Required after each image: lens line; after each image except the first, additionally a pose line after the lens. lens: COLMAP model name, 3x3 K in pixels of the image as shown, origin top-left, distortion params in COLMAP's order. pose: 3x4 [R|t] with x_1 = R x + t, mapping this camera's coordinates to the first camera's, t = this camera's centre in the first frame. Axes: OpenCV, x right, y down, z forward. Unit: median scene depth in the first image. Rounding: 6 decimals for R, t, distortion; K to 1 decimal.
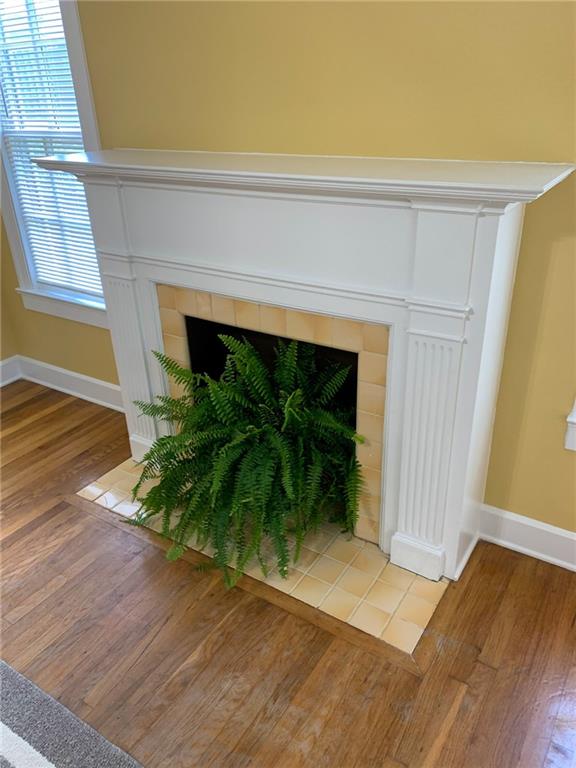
lens RADIAL K [[598.4, 0, 285.4], [0, 598.4, 378.4], [0, 0, 1]] dist [0.020437, -0.025095]
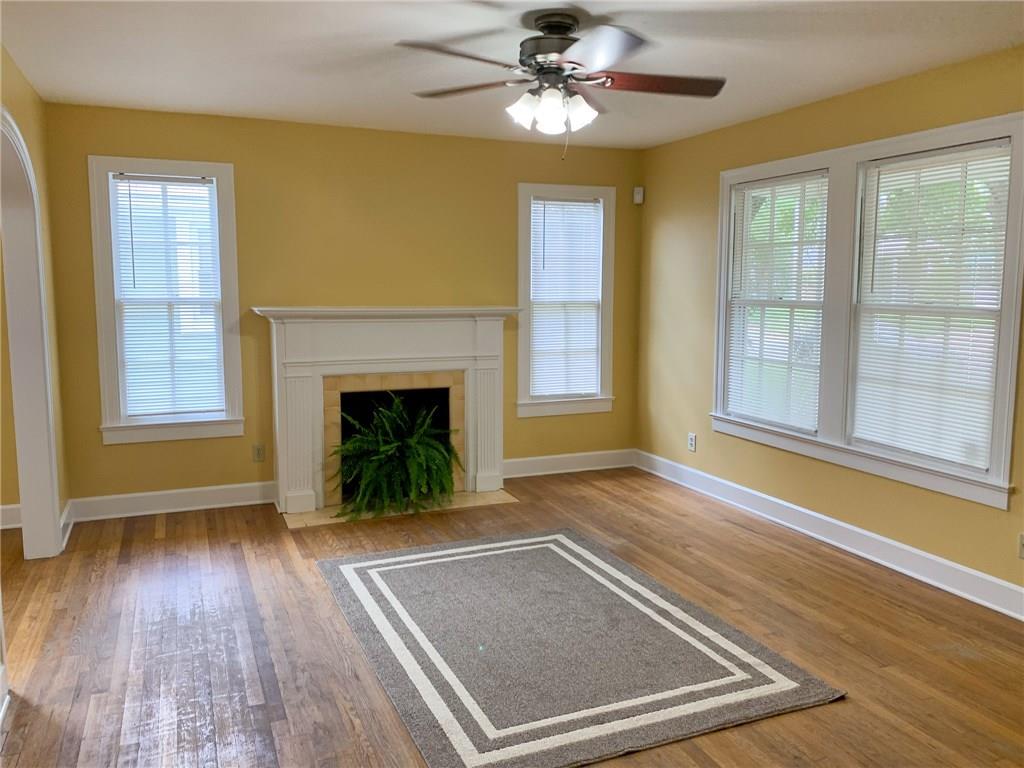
lens RADIAL K [[797.8, 0, 517.3], [0, 797.8, 385.1], [0, 0, 1]] dist [0.020437, -0.025095]
pose [[0.544717, -0.066720, 0.835962, -1.986791], [0.349377, 0.924259, -0.153889, 0.441945], [-0.762377, 0.375892, 0.526770, -0.646393]]
